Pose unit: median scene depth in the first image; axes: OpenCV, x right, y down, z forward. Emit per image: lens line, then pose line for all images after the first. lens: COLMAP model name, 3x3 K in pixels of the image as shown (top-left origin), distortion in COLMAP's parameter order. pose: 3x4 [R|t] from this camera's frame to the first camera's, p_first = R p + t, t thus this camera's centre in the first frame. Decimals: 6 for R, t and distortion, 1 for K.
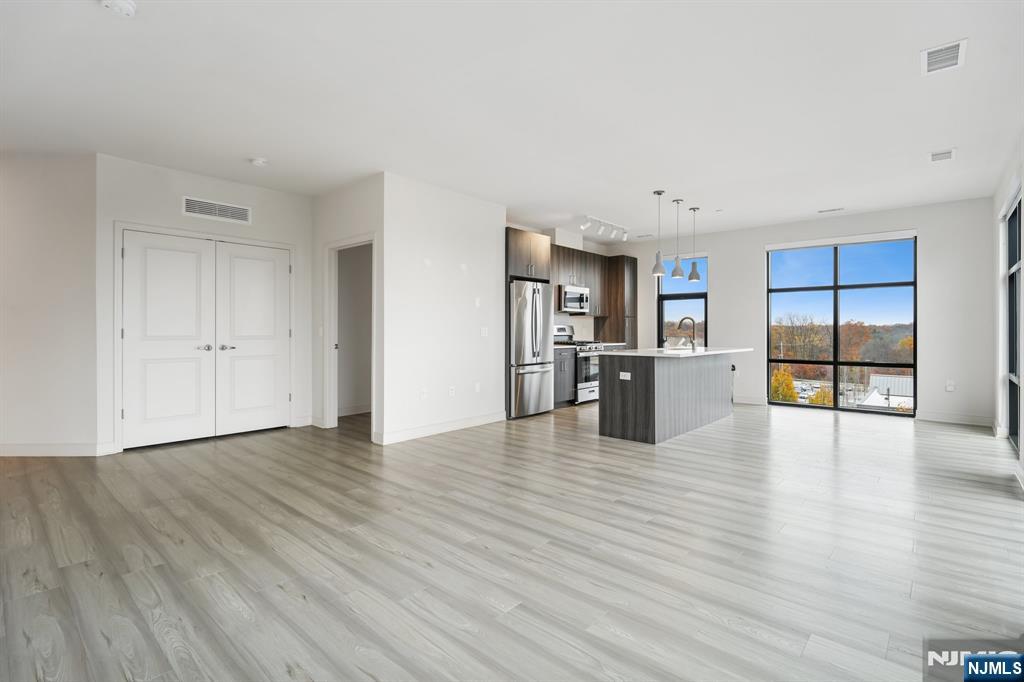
lens RADIAL K [[482.9, 0, 512.1], [0, 482.9, 329.7], [0, 0, 1]] dist [-0.002746, -0.000782]
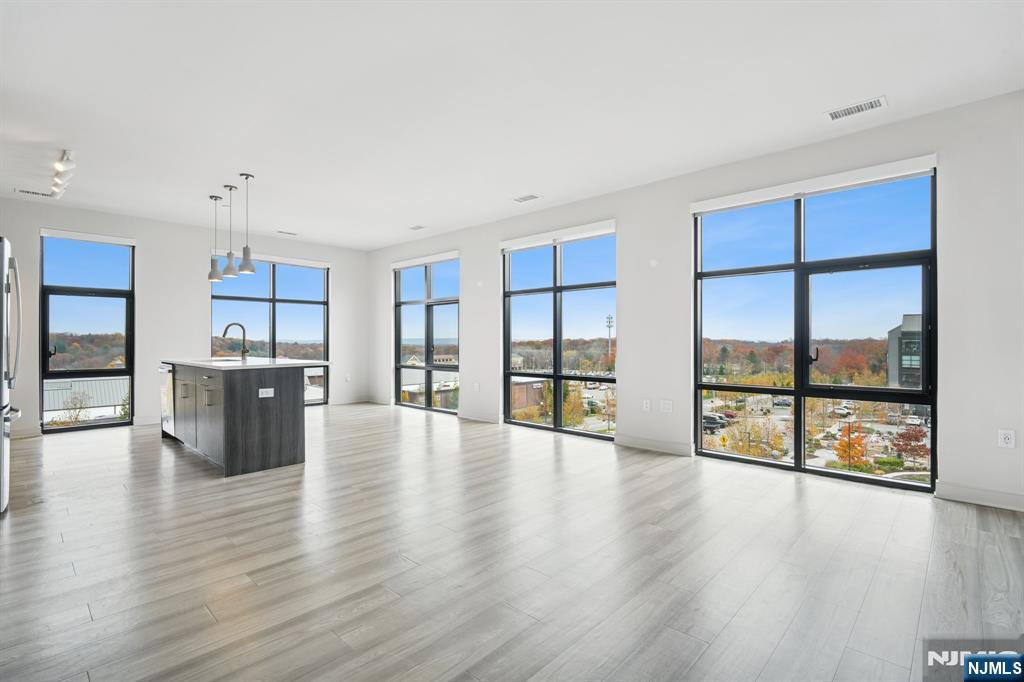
lens RADIAL K [[477.9, 0, 512.0], [0, 477.9, 341.0], [0, 0, 1]] dist [0.001456, -0.000236]
pose [[0.031648, -0.002087, 0.999497, -0.397186], [-0.001465, 0.999997, 0.002135, 0.002925], [-0.999498, -0.001532, 0.031645, 0.382138]]
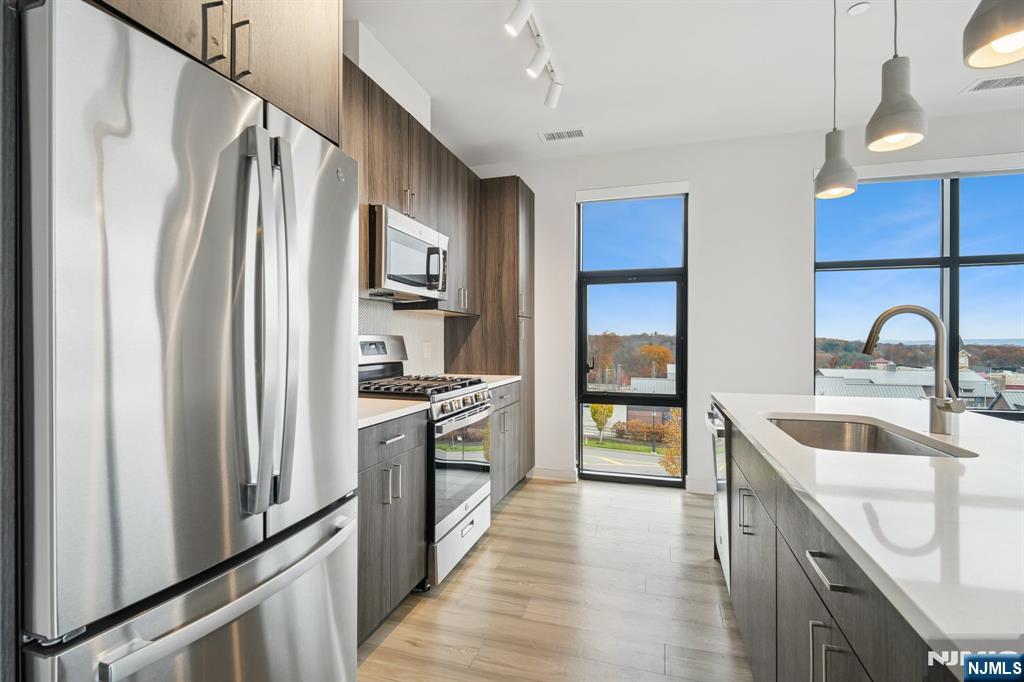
lens RADIAL K [[477.9, 0, 512.0], [0, 477.9, 341.0], [0, 0, 1]] dist [0.001456, -0.000236]
pose [[0.908704, 0.000085, 0.417442, 0.052535], [-0.002171, 0.999987, 0.004521, -0.007033], [-0.417436, -0.005014, 0.908692, 0.696644]]
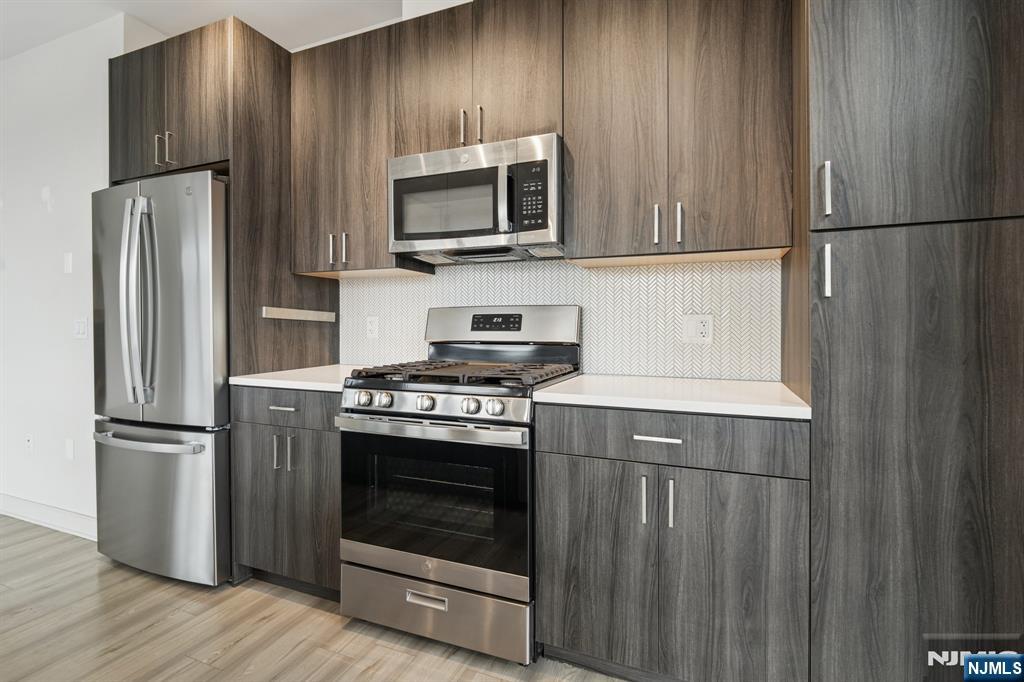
lens RADIAL K [[480.5, 0, 520.3], [0, 480.5, 333.1], [0, 0, 1]] dist [0.000977, -0.000621]
pose [[0.339094, 0.013934, -0.940649, 0.399460], [0.001513, 0.999881, 0.015357, 0.002397], [0.940751, -0.006630, 0.339033, 0.996527]]
